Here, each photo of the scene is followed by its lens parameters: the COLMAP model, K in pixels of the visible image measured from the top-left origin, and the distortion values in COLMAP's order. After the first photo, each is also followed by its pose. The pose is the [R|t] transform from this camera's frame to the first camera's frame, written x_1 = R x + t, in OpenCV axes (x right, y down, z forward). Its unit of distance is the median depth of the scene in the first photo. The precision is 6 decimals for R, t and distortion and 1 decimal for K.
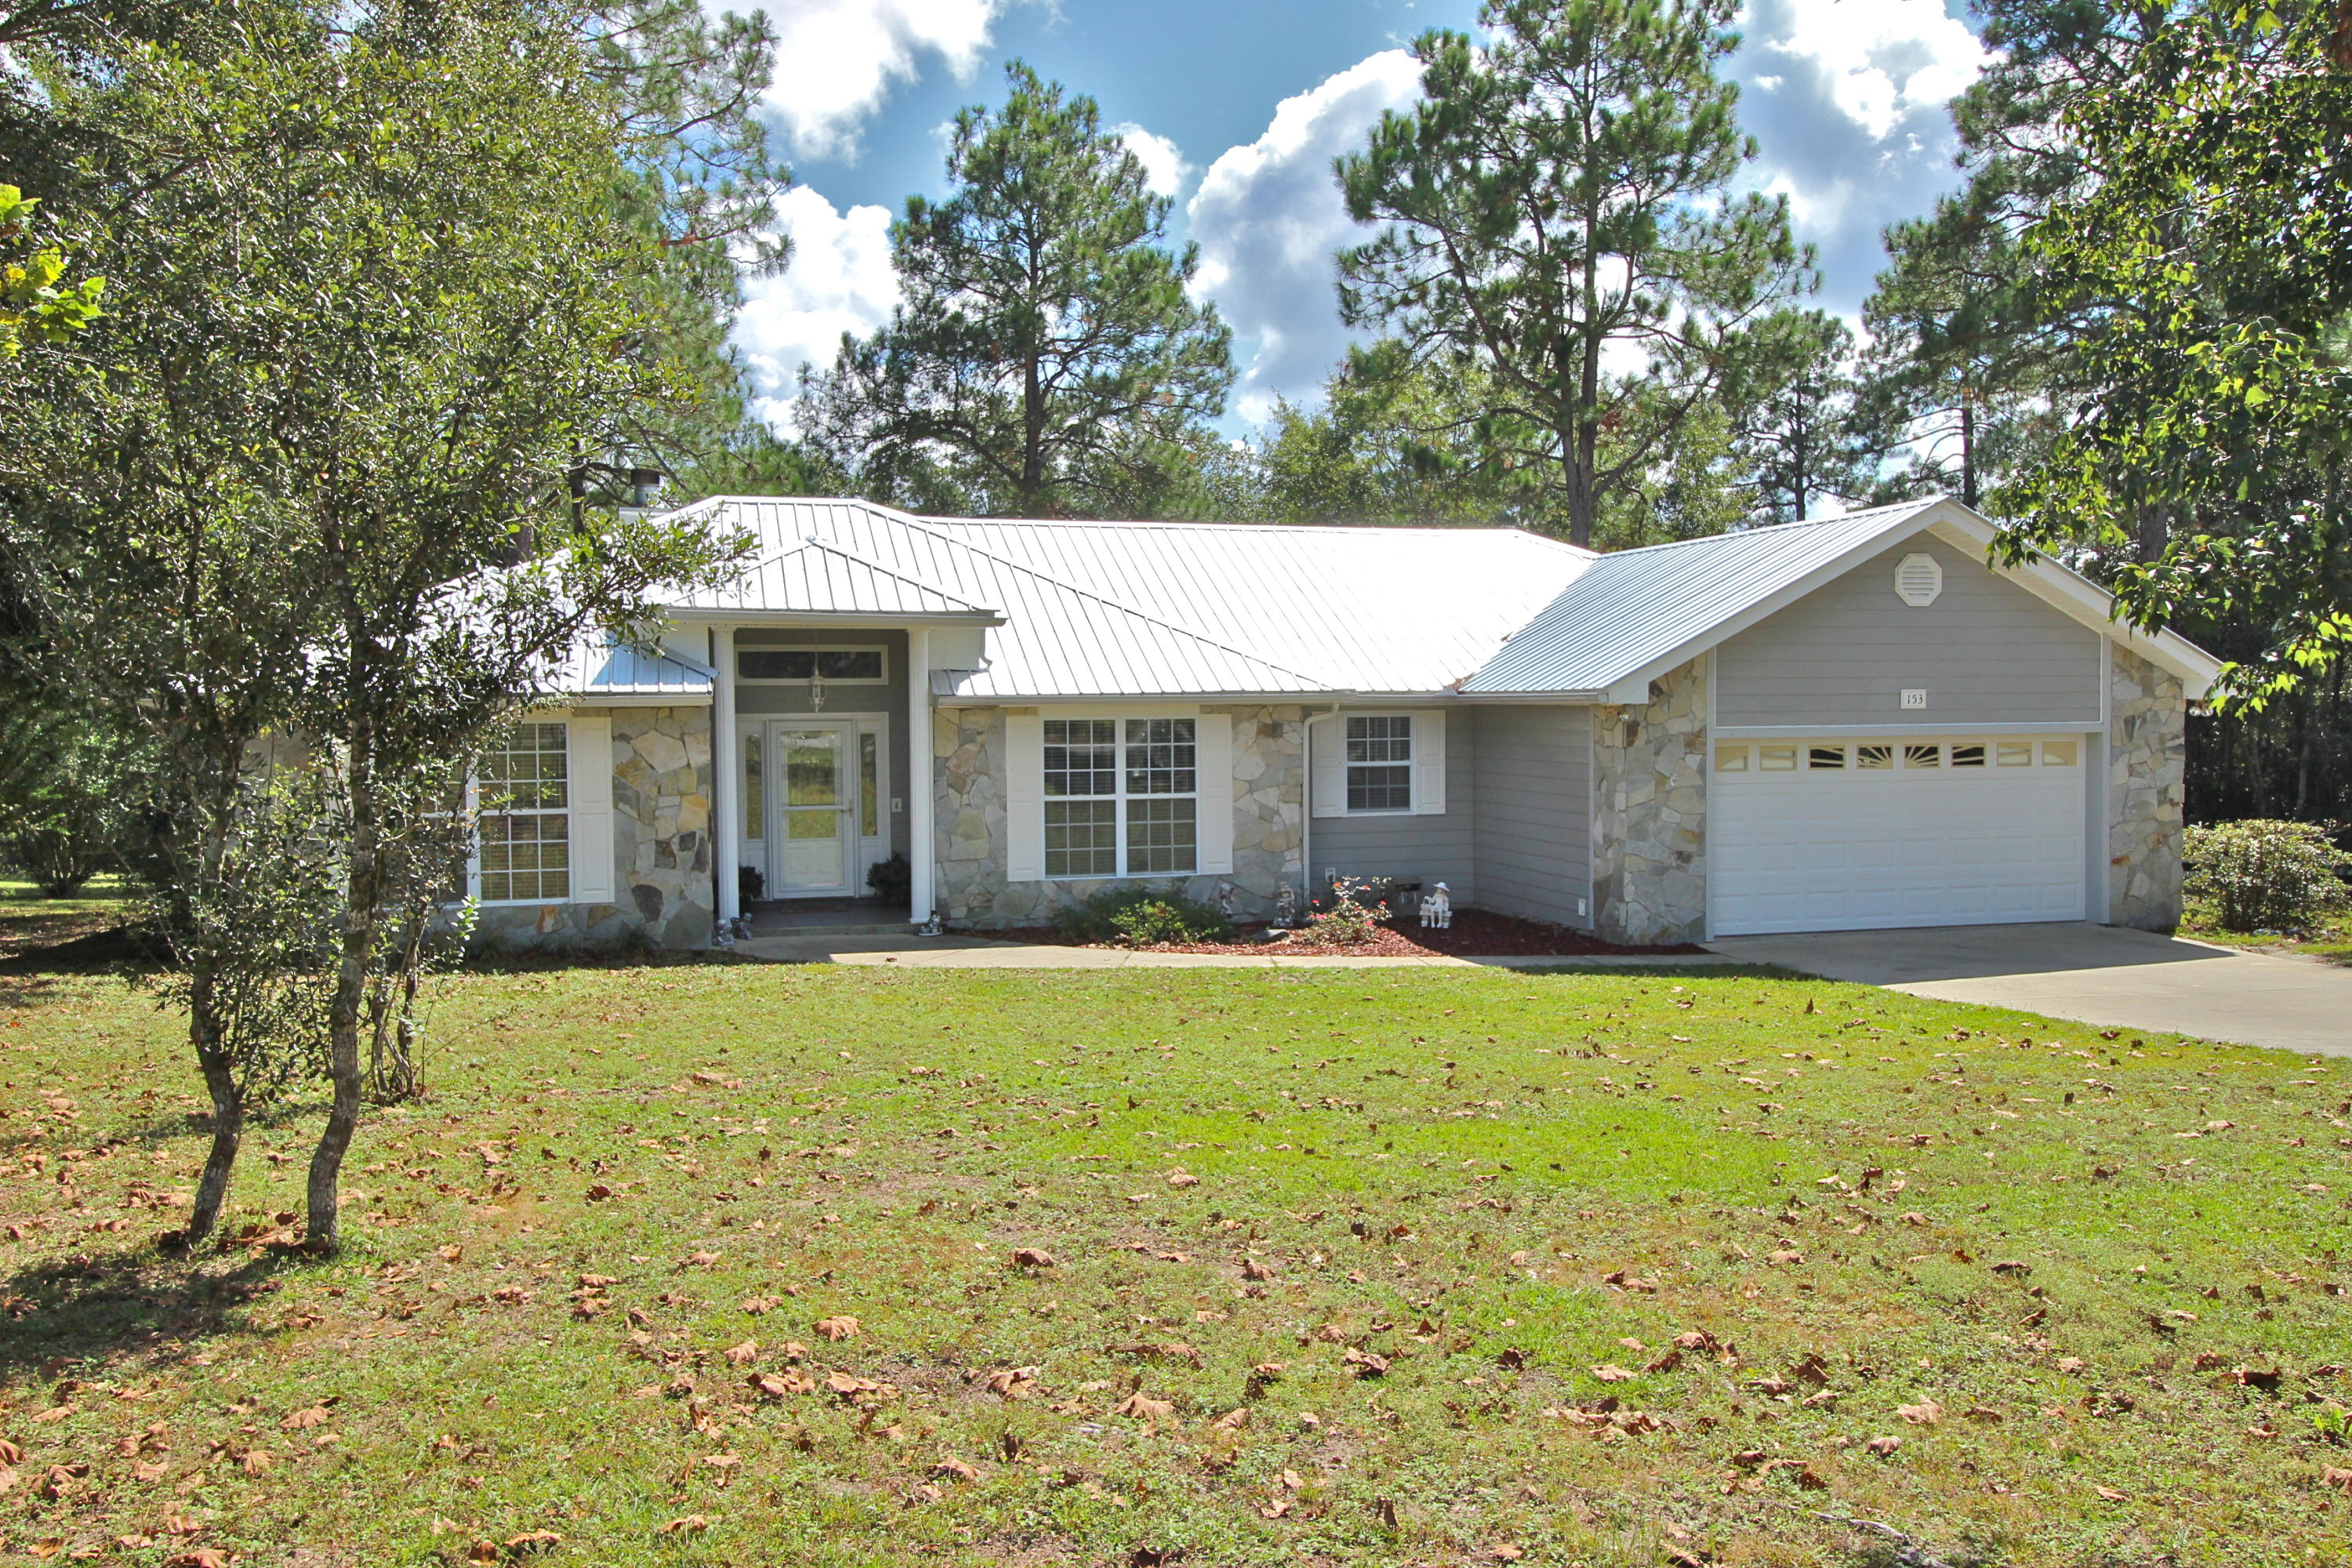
lens RADIAL K [[1847.1, 0, 1182.5], [0, 1847.1, 768.1], [0, 0, 1]] dist [0.015808, -0.009625]
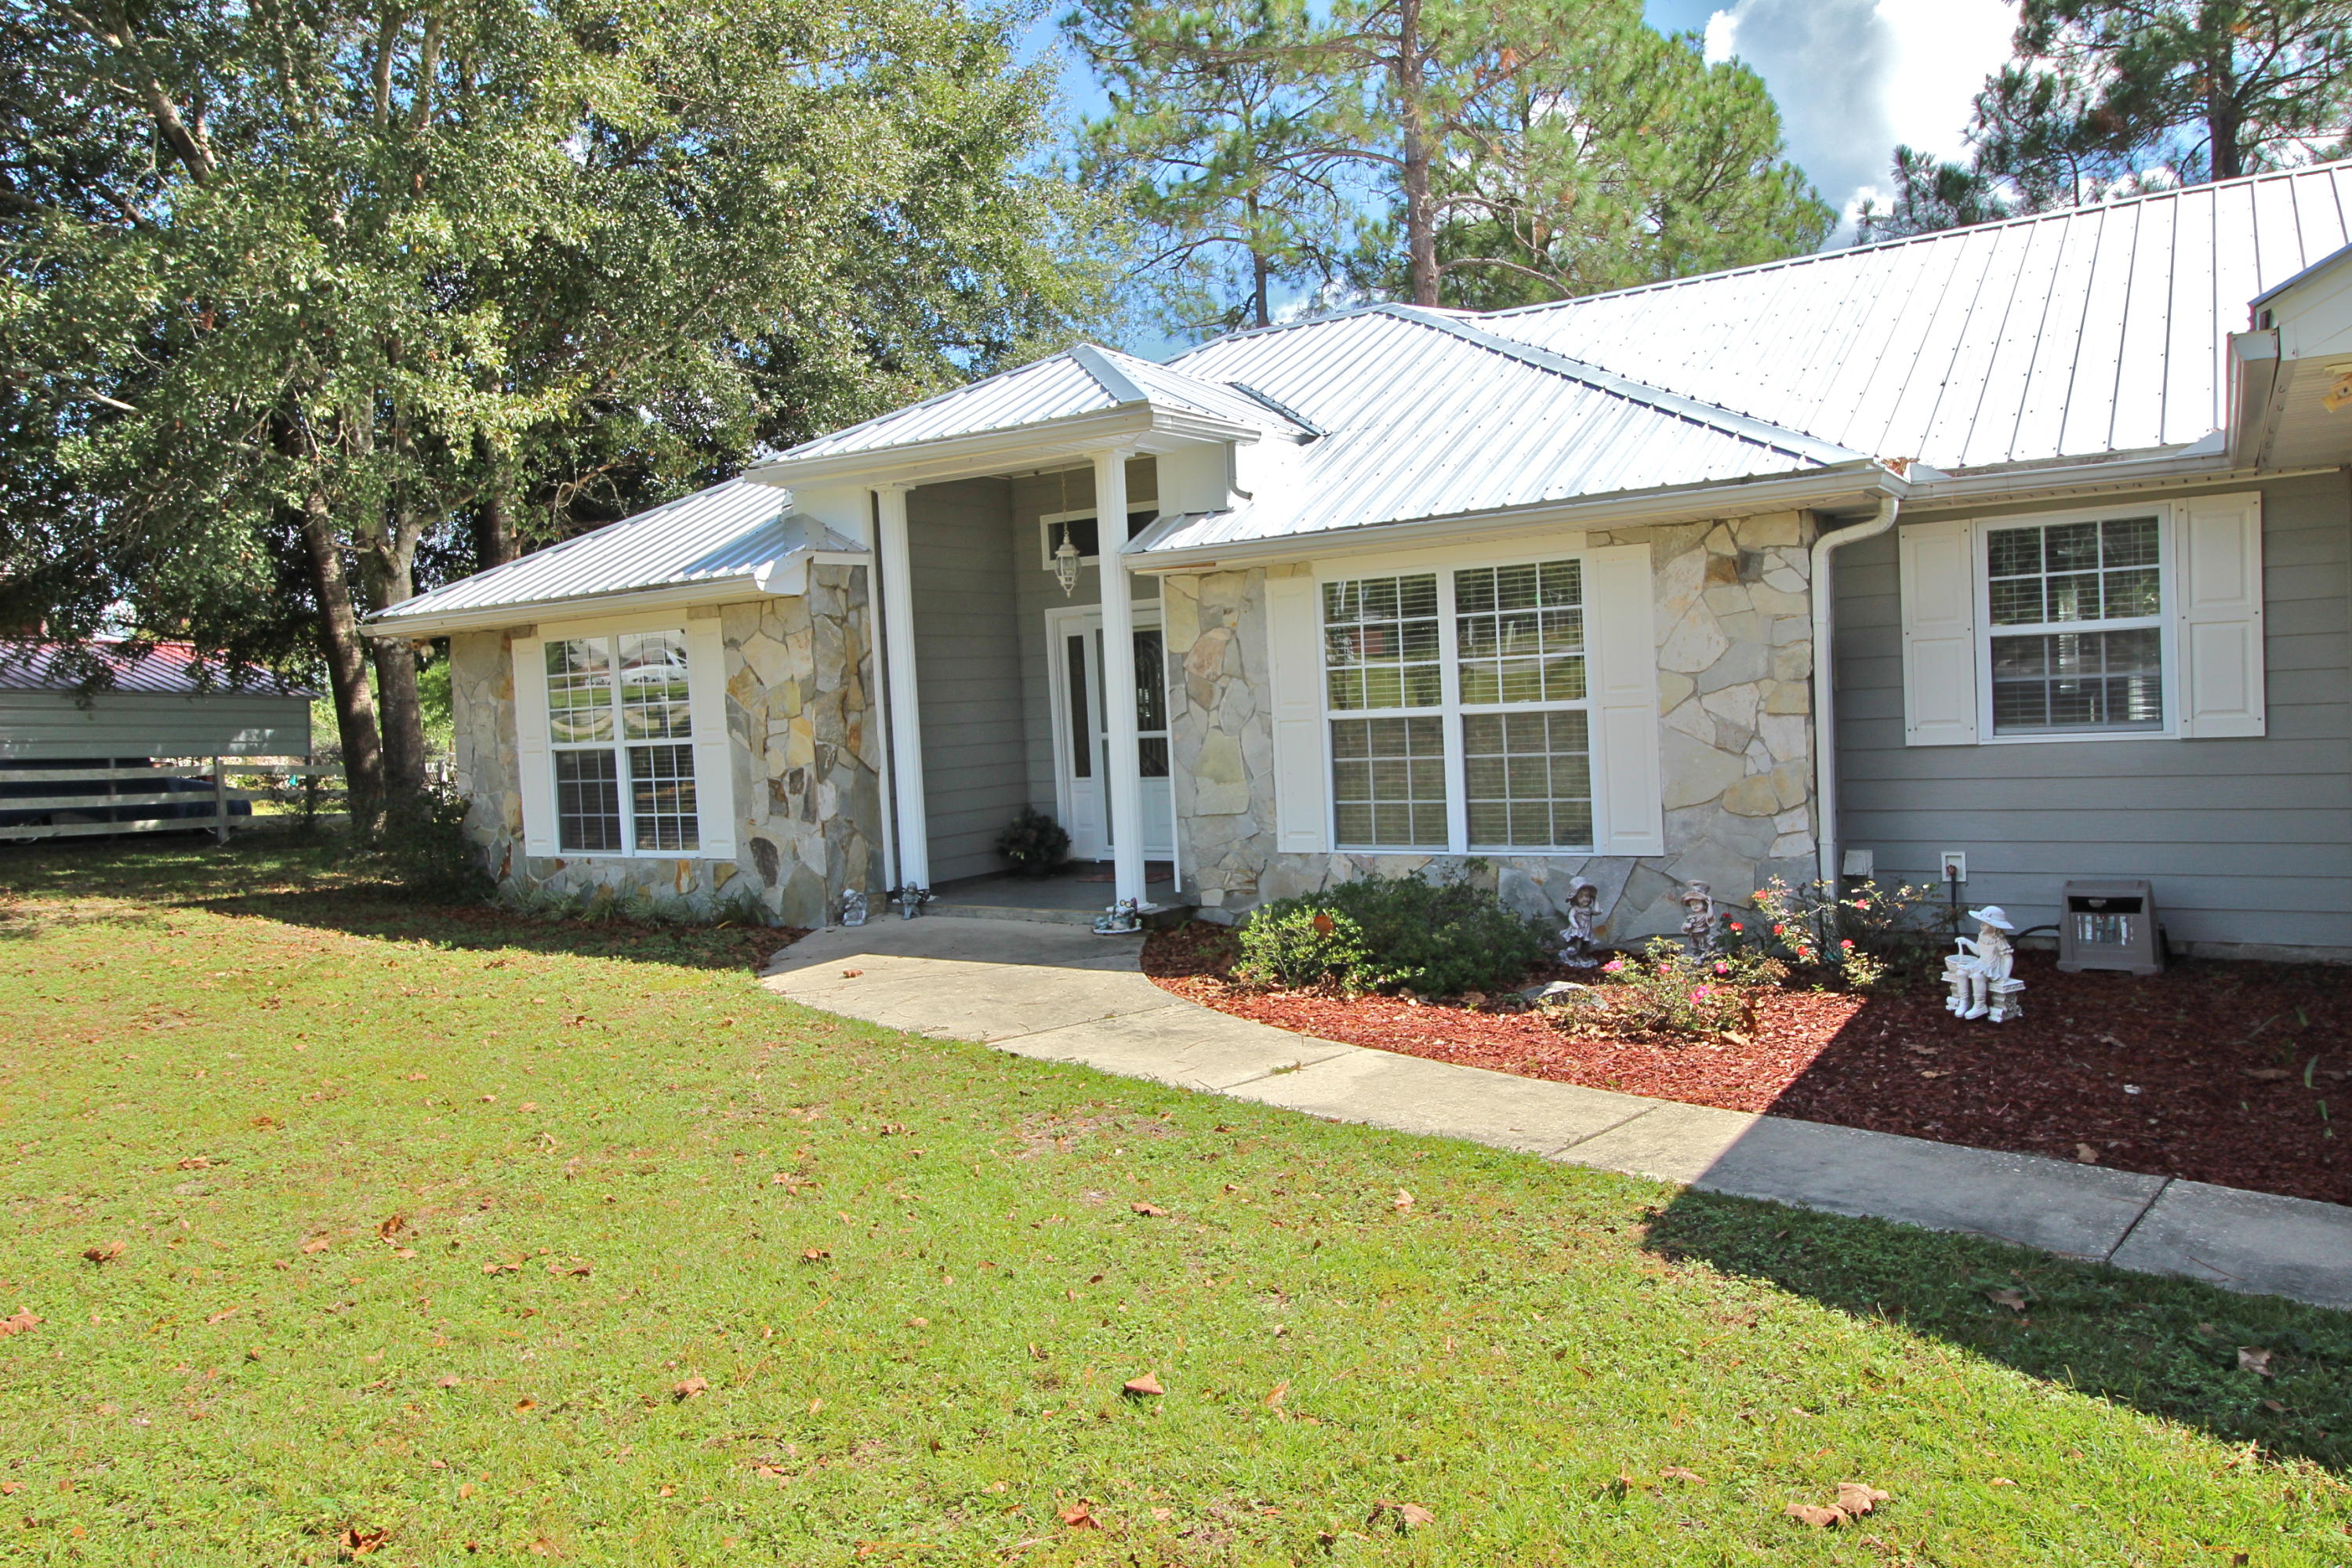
lens RADIAL K [[1533.1, 0, 1176.0], [0, 1533.1, 784.0], [0, 0, 1]] dist [-0.001438, -0.000414]
pose [[0.677091, 0.018950, -0.735656, 0.346589], [0.026490, 0.998393, 0.050099, 0.017252], [0.735423, -0.053409, 0.675500, 0.853522]]
